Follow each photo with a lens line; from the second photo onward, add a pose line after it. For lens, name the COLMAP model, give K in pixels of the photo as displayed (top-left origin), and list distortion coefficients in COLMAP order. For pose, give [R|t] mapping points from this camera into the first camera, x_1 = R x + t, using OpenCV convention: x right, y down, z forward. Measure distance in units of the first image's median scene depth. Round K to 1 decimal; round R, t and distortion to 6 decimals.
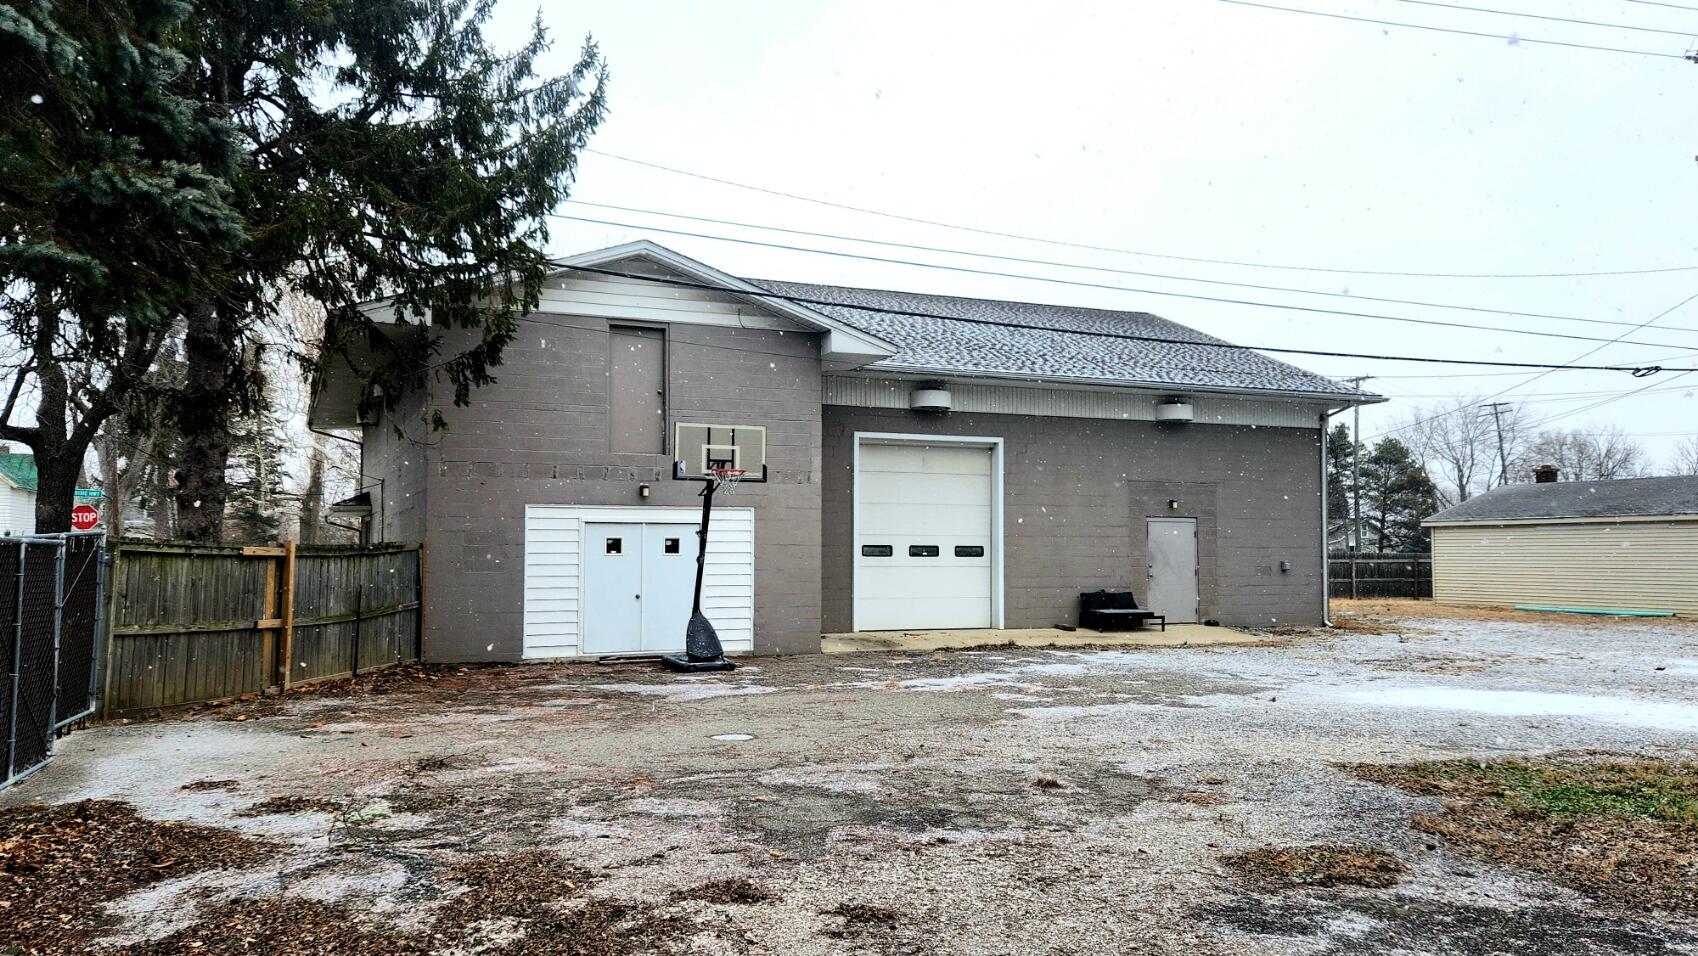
lens RADIAL K [[1250.2, 0, 818.2], [0, 1250.2, 490.7], [0, 0, 1]] dist [0.053499, -0.058977]
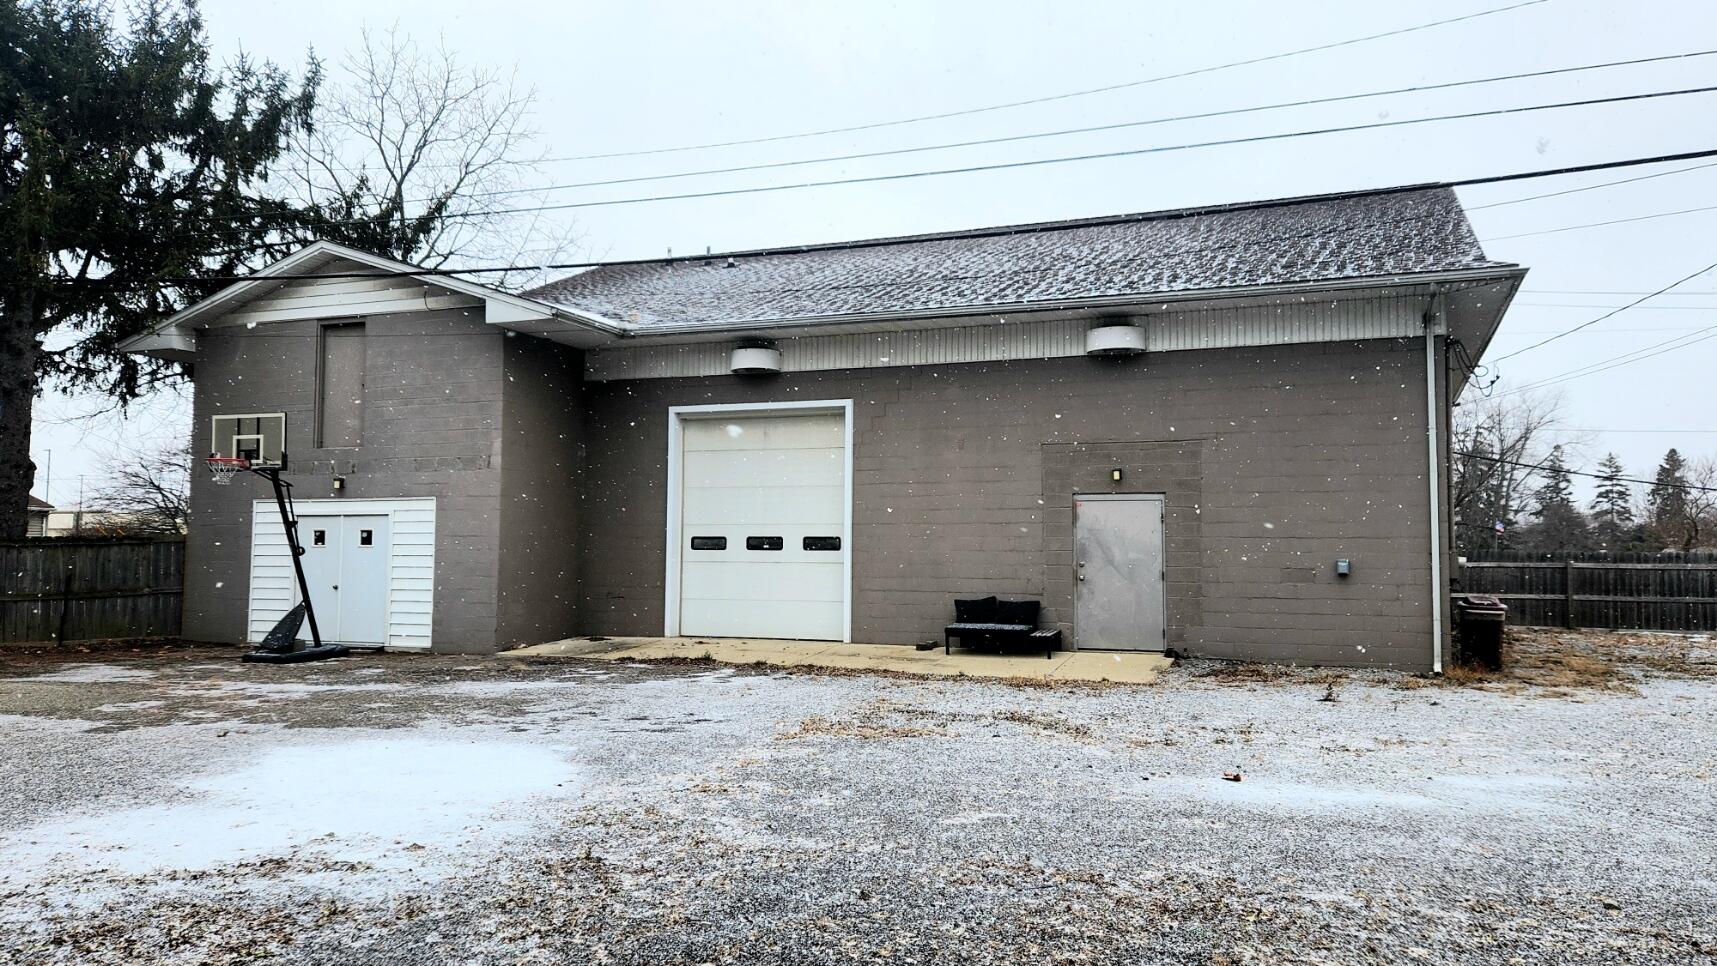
lens RADIAL K [[1264.2, 0, 860.2], [0, 1264.2, 470.7], [0, 0, 1]] dist [0.053499, -0.058977]
pose [[0.721166, -0.043705, -0.691382, 0.725831], [0.030681, 0.999044, -0.031151, 0.028699], [0.692082, 0.001252, 0.721817, 0.448548]]
